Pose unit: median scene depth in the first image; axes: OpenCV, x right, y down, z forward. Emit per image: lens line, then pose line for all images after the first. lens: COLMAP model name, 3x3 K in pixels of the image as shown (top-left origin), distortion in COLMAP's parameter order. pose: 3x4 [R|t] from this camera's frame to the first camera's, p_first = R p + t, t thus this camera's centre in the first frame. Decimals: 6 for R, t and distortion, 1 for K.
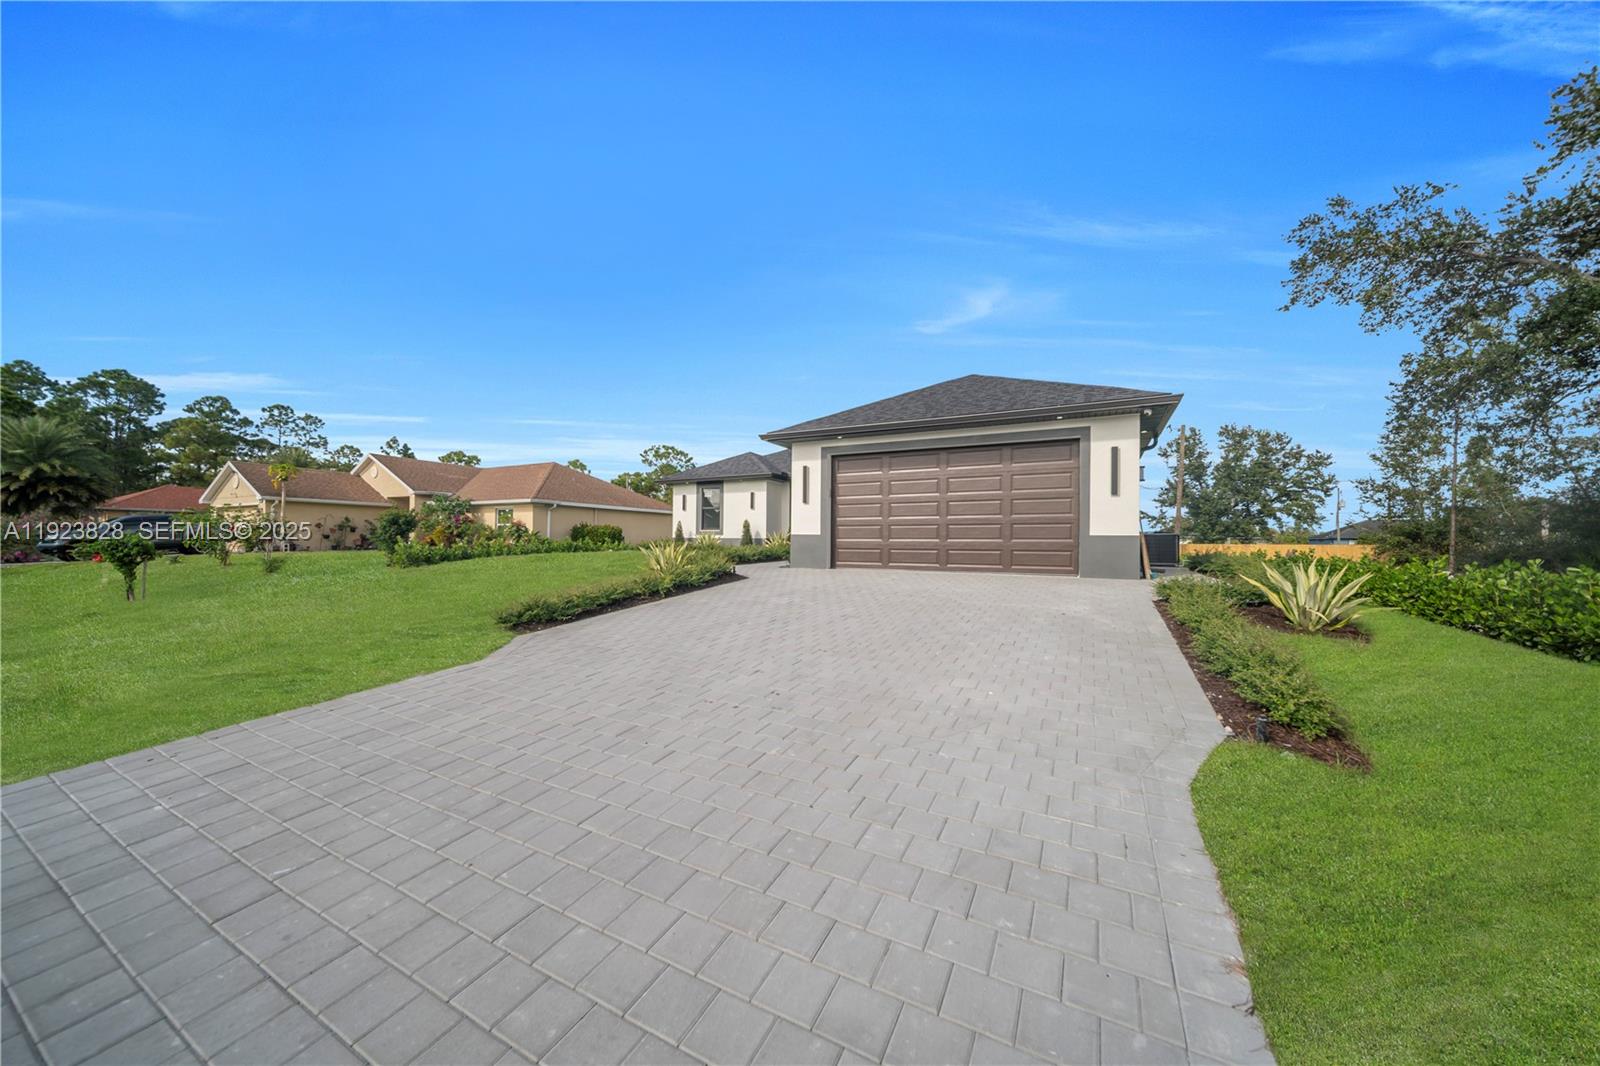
lens RADIAL K [[554.0, 0, 780.4], [0, 554.0, 539.5], [0, 0, 1]] dist [-0.000037, -0.000325]
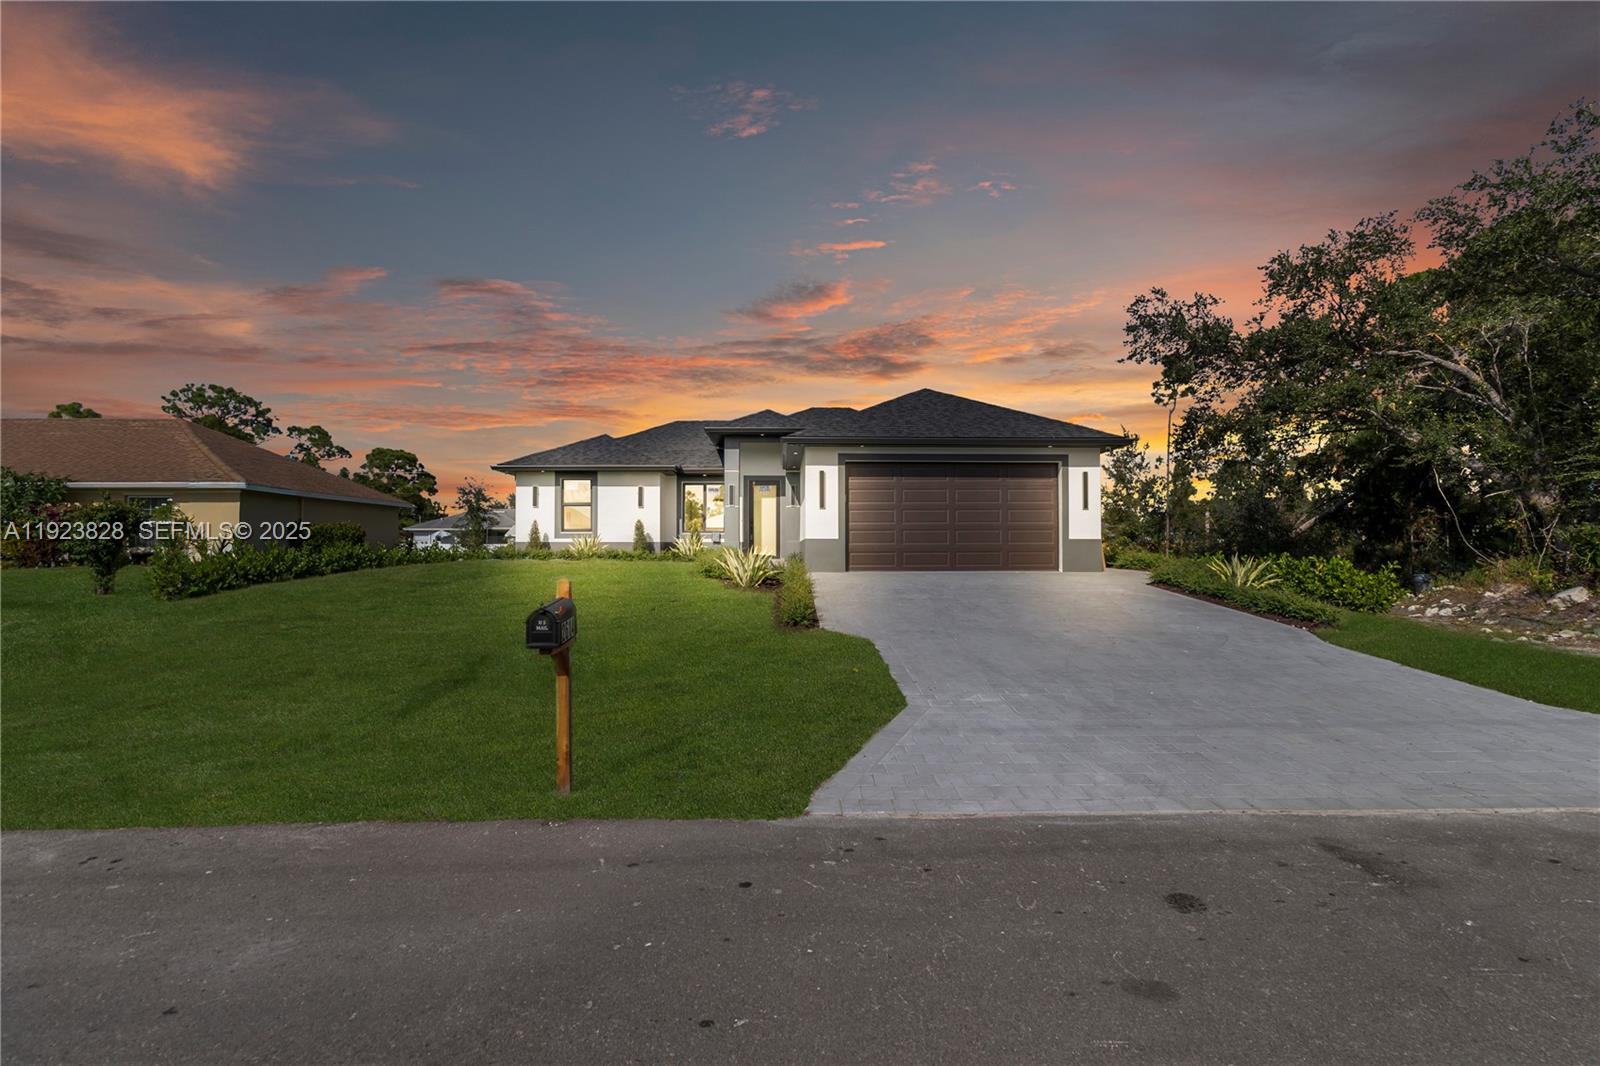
lens RADIAL K [[758.3, 0, 798.7], [0, 758.3, 537.4], [0, 0, 1]] dist [-0.002786, 0.000804]
pose [[0.873163, -0.004472, 0.487408, -0.608705], [0.006318, 0.999978, -0.002144, -0.008475], [-0.487387, 0.004951, 0.873172, -0.168265]]
